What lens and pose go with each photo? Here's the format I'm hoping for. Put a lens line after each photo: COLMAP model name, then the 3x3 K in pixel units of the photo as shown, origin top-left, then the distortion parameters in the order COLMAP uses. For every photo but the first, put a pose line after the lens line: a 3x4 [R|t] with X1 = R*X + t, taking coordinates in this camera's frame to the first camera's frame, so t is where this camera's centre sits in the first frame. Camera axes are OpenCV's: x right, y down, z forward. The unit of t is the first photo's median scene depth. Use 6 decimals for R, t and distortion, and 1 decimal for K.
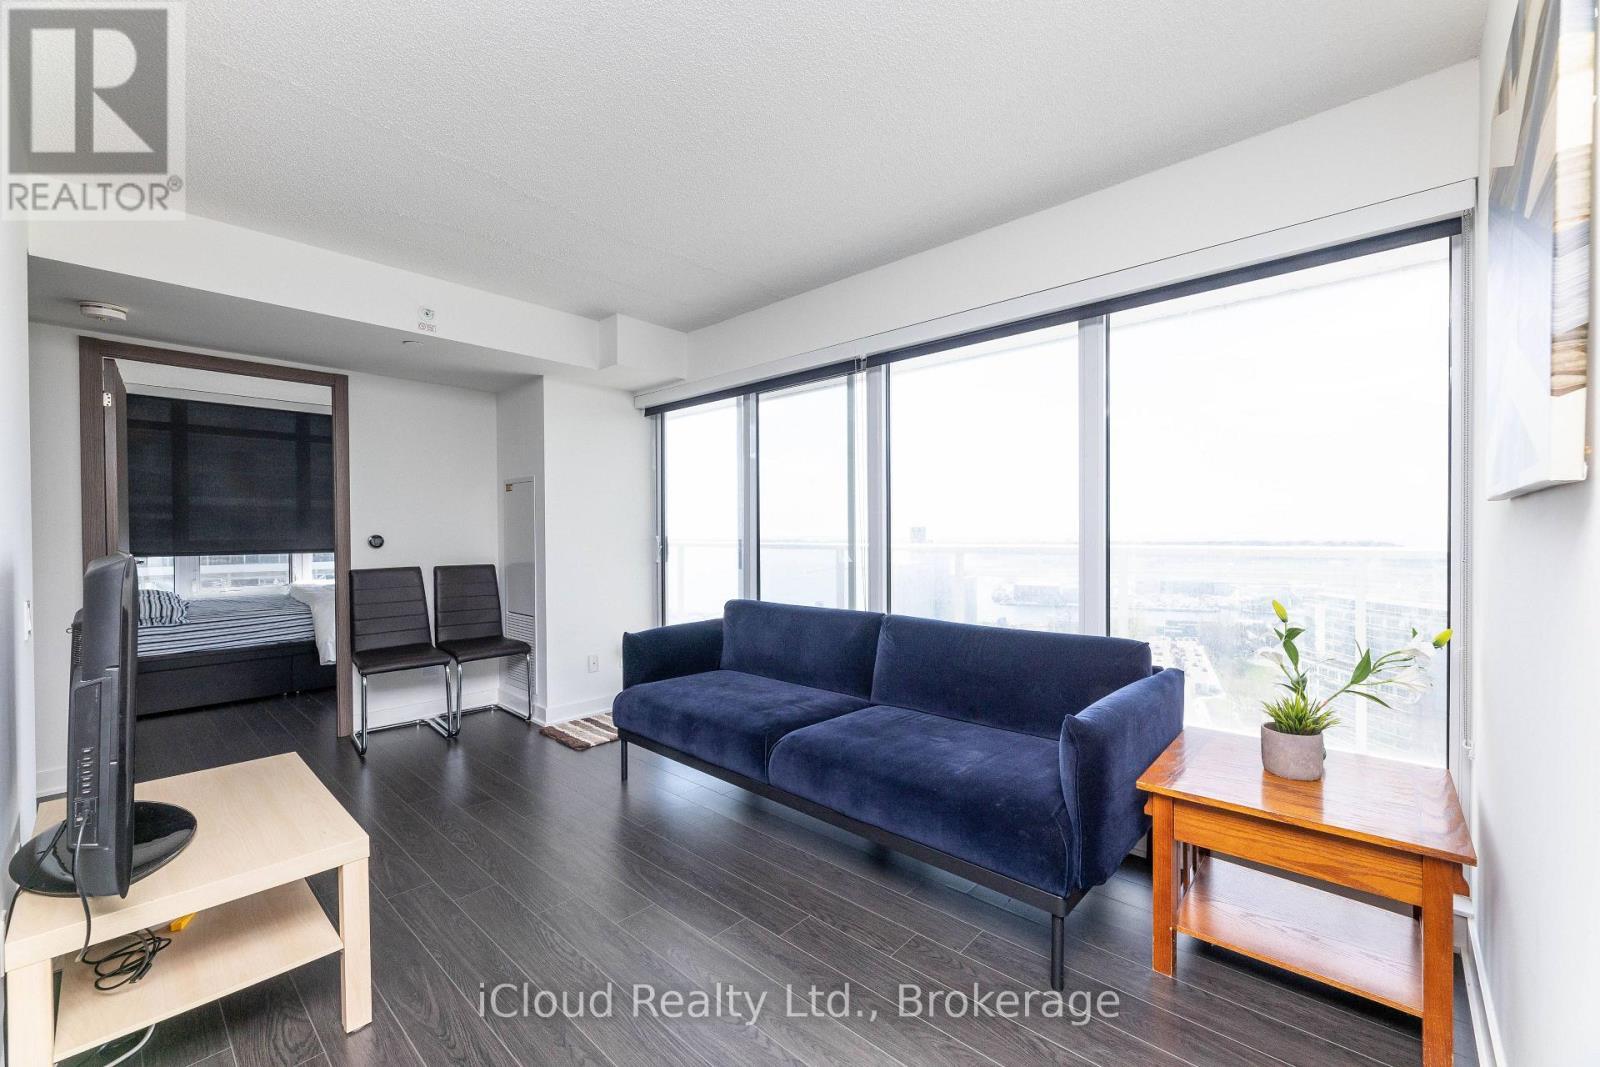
lens RADIAL K [[638.0, 0, 818.7], [0, 638.0, 541.0], [0, 0, 1]] dist [0.002242, 0.000020]
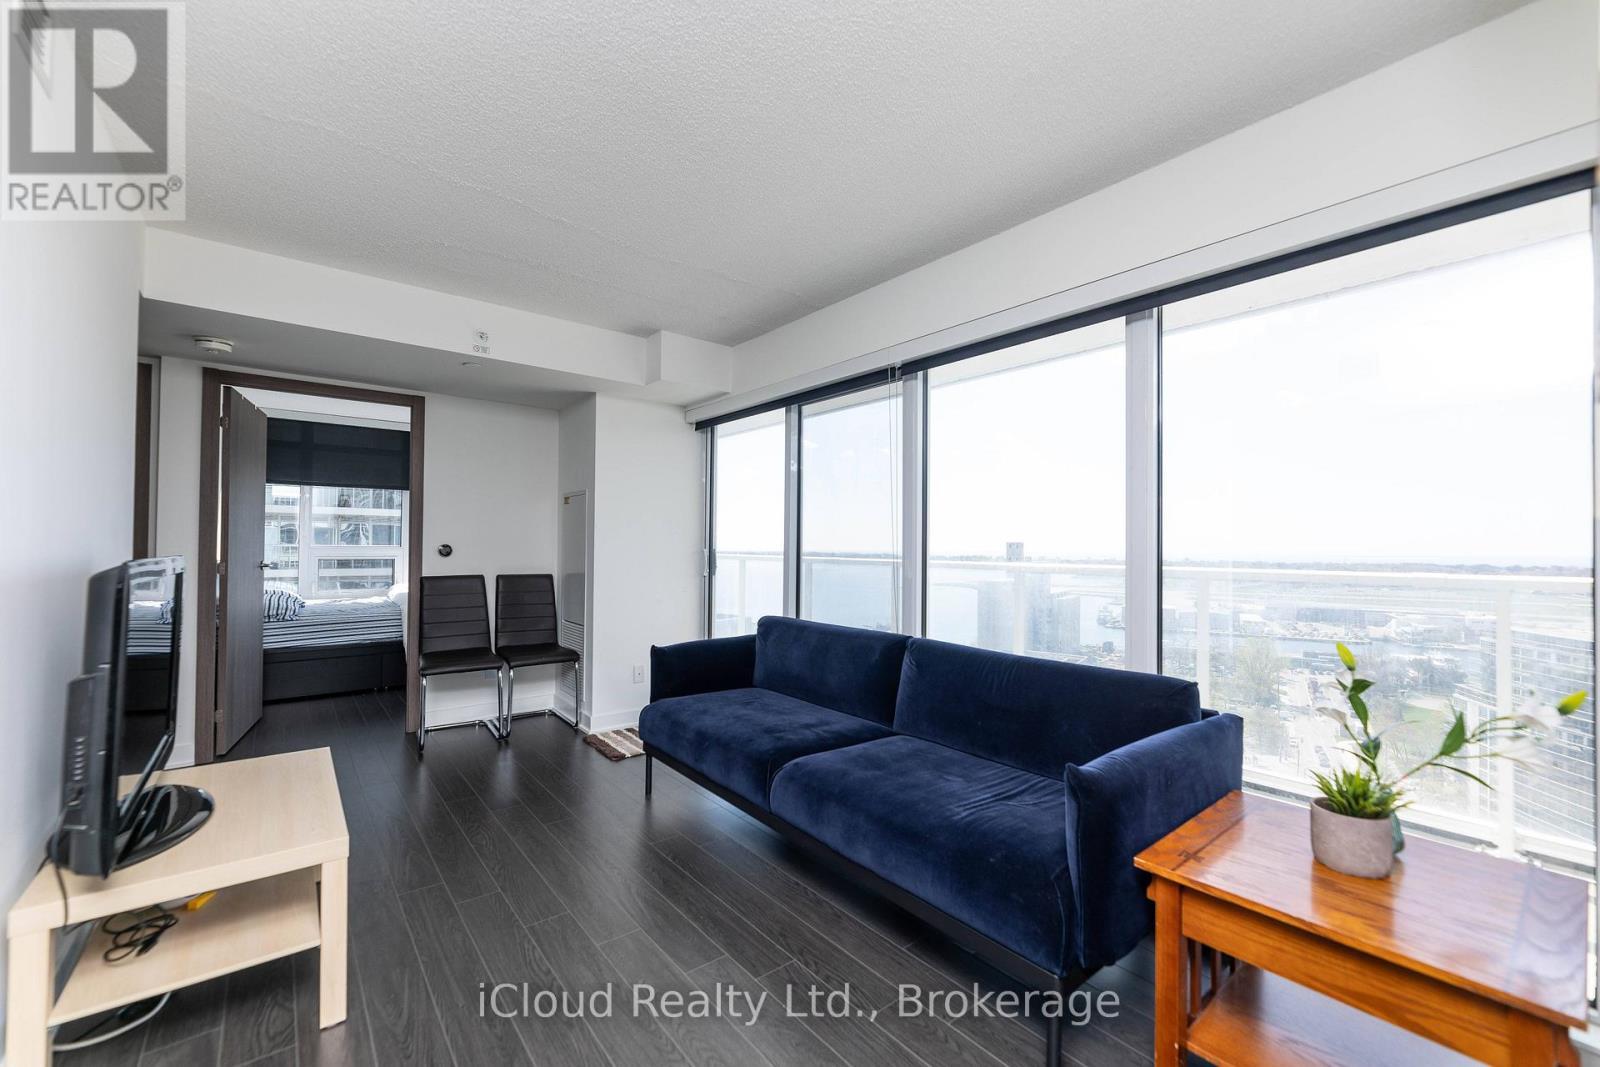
lens RADIAL K [[644.1, 0, 807.2], [0, 644.1, 540.5], [0, 0, 1]] dist [-0.000171, 0.000234]
pose [[0.987324, 0.012744, -0.158207, 0.093119], [-0.016337, 0.999637, -0.021432, -0.003518], [0.157876, 0.023745, 0.987173, 0.038507]]
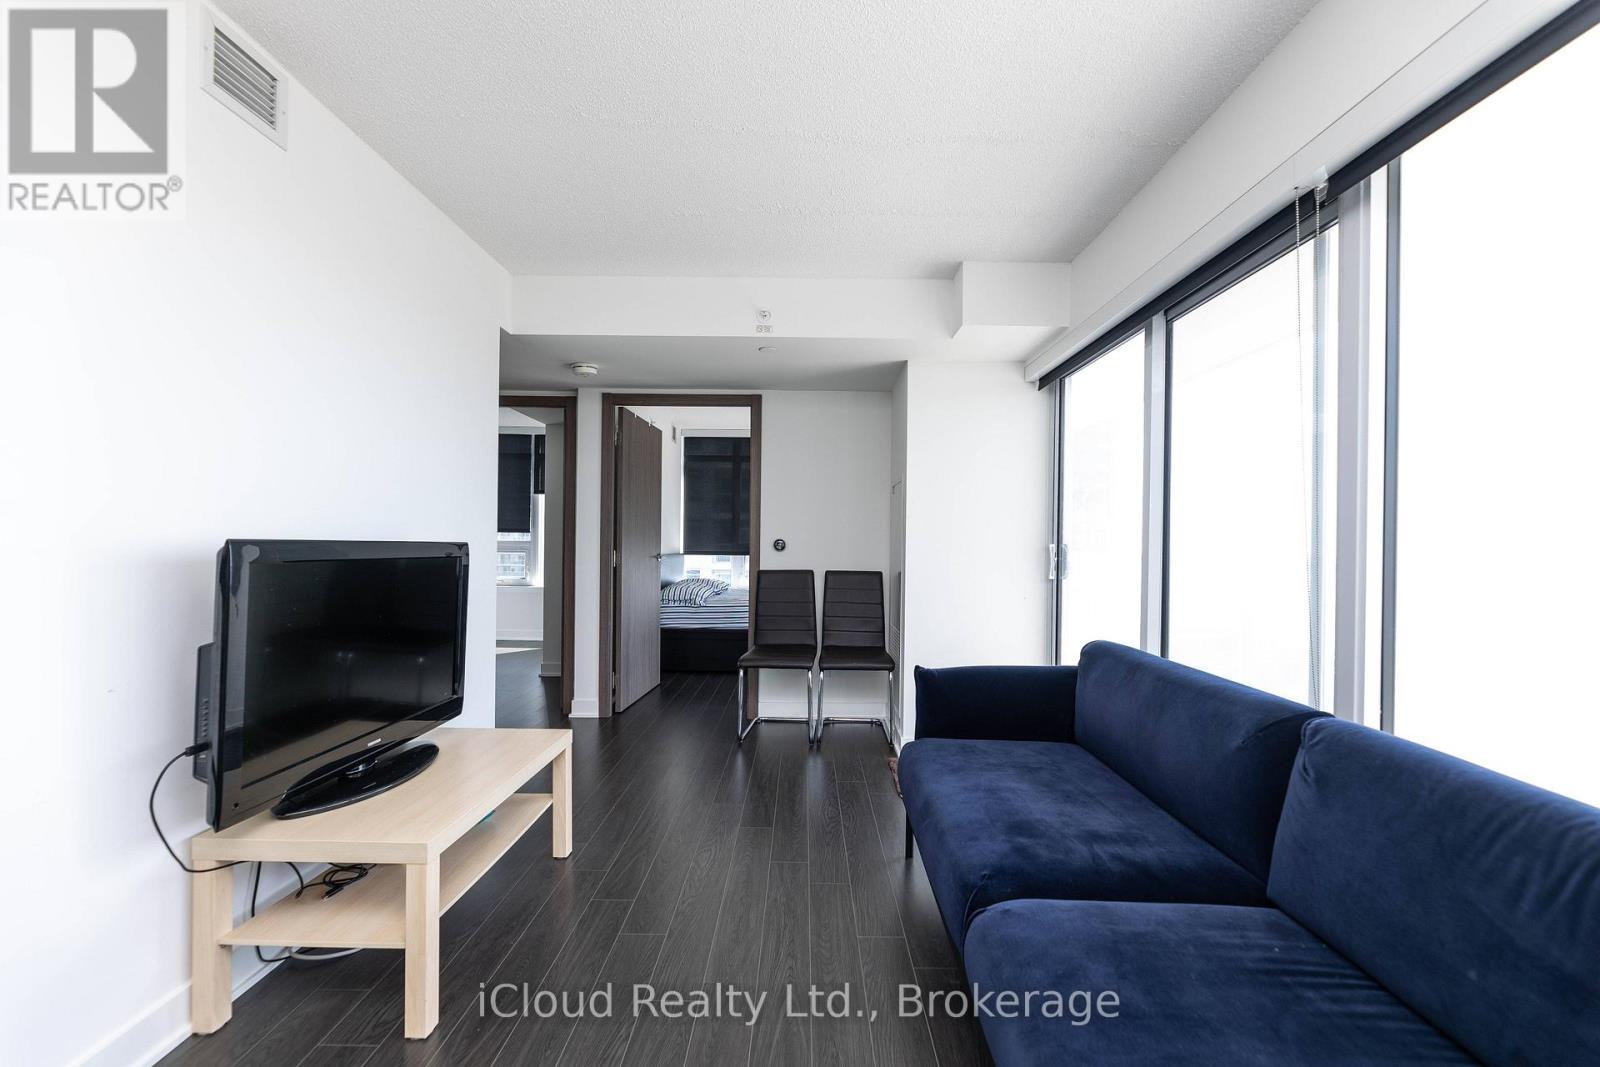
lens RADIAL K [[648.2, 0, 802.1], [0, 648.2, 543.6], [0, 0, 1]] dist [0.001131, 0.000144]
pose [[0.658614, 0.012455, -0.752378, 0.190553], [-0.024478, 0.999688, -0.004878, 0.003959], [0.752083, 0.021629, 0.658713, 0.381742]]
